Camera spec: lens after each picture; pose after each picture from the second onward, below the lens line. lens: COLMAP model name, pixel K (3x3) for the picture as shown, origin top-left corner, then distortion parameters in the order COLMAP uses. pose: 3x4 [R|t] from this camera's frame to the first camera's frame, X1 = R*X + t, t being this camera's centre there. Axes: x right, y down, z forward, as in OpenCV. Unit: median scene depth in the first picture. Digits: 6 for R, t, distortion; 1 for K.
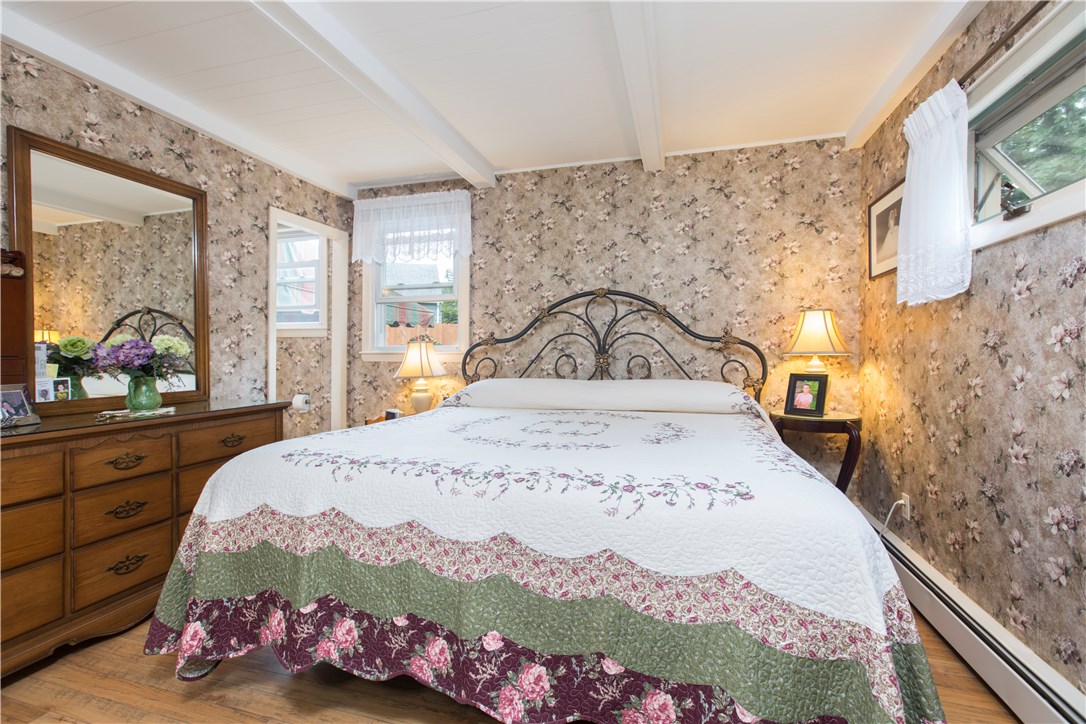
lens RADIAL K [[478.0, 0, 539.3], [0, 478.0, 359.2], [0, 0, 1]] dist [-0.009946, 0.011782]
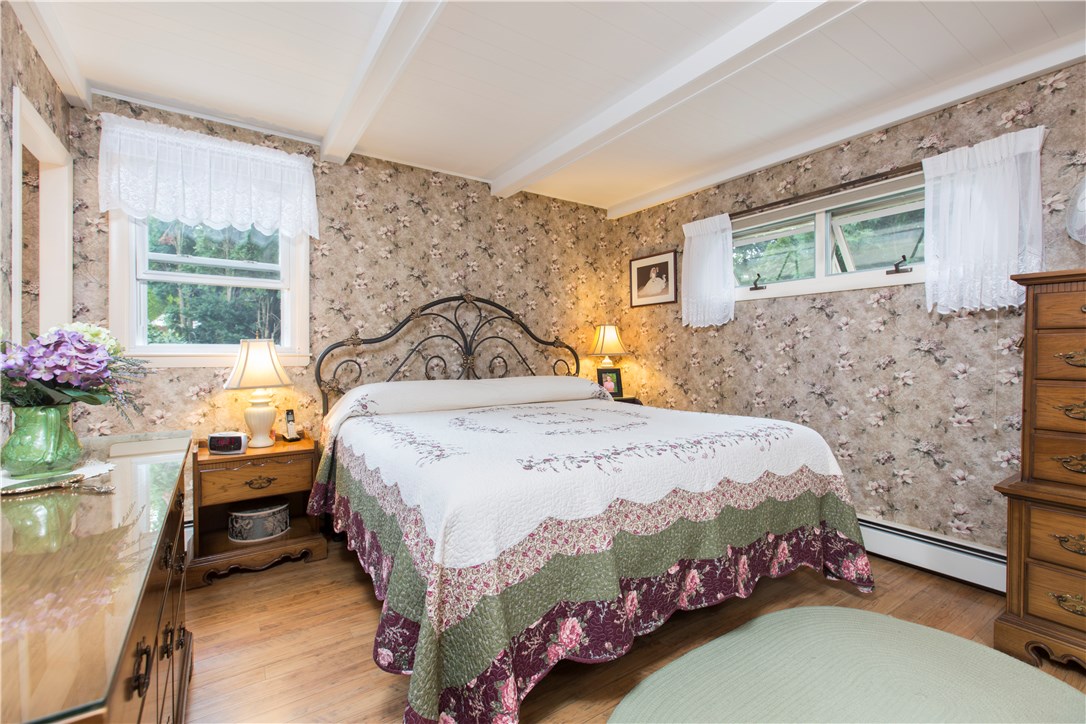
lens RADIAL K [[478.0, 0, 539.3], [0, 478.0, 359.2], [0, 0, 1]] dist [-0.009946, 0.011782]
pose [[0.642906, -0.011150, 0.765864, -0.642919], [0.010572, 0.999928, 0.005682, -0.007435], [-0.765872, 0.004444, 0.642977, 0.199458]]
